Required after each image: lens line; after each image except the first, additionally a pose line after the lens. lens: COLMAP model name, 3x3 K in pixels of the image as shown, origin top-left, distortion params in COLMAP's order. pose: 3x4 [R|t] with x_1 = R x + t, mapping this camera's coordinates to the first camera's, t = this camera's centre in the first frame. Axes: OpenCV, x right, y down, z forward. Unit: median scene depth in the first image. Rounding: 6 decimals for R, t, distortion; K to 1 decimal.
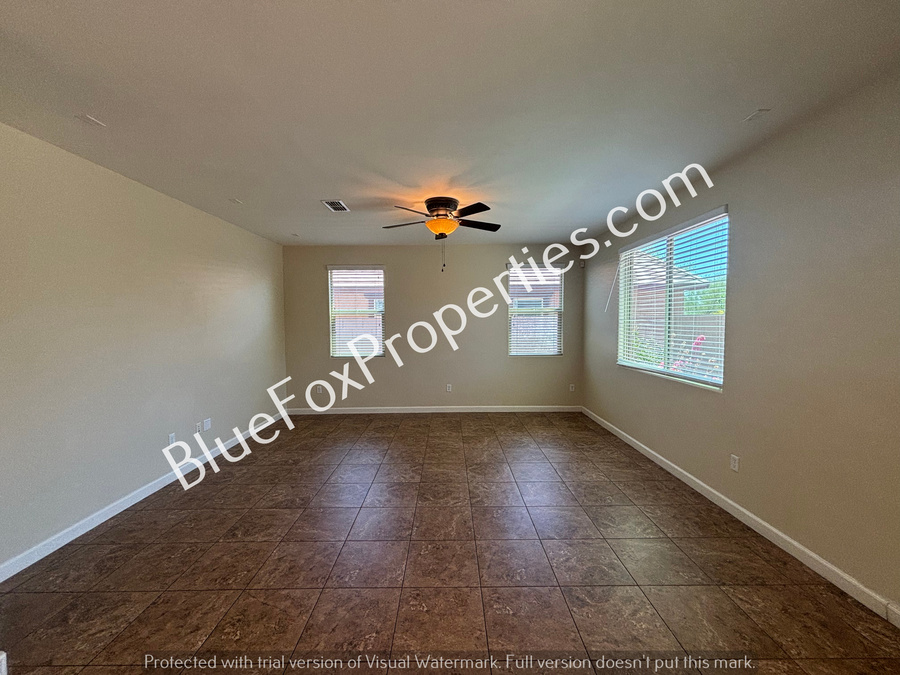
lens RADIAL K [[364.4, 0, 447.8], [0, 364.4, 338.6], [0, 0, 1]] dist [0.008767, -0.001047]
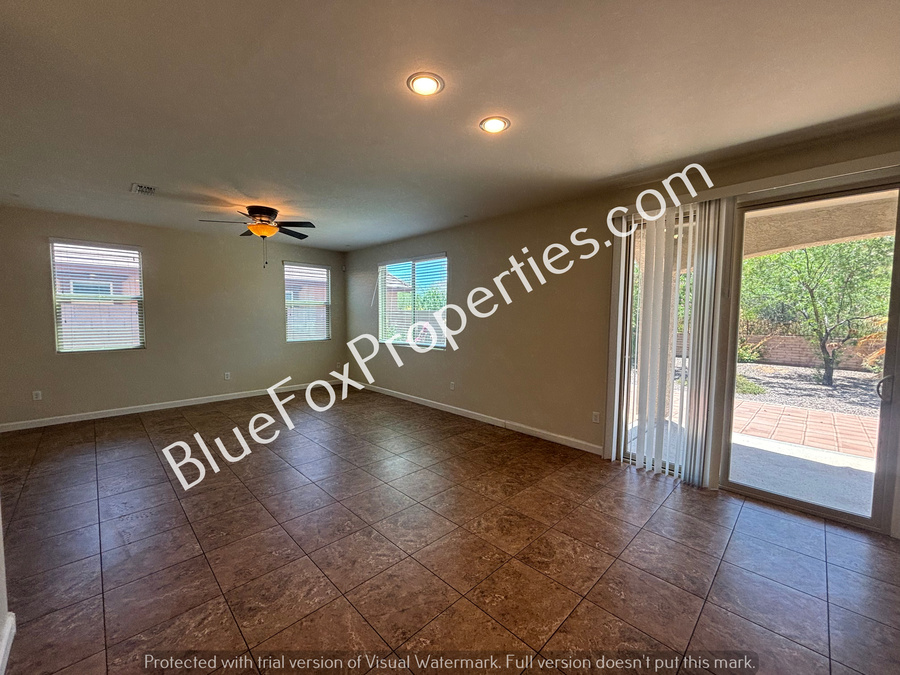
lens RADIAL K [[364.4, 0, 447.8], [0, 364.4, 338.6], [0, 0, 1]] dist [0.008767, -0.001047]
pose [[0.712544, -0.033422, 0.700831, -0.422229], [0.021820, 0.999437, 0.025477, 0.027176], [-0.701288, -0.002862, 0.712872, -0.264211]]
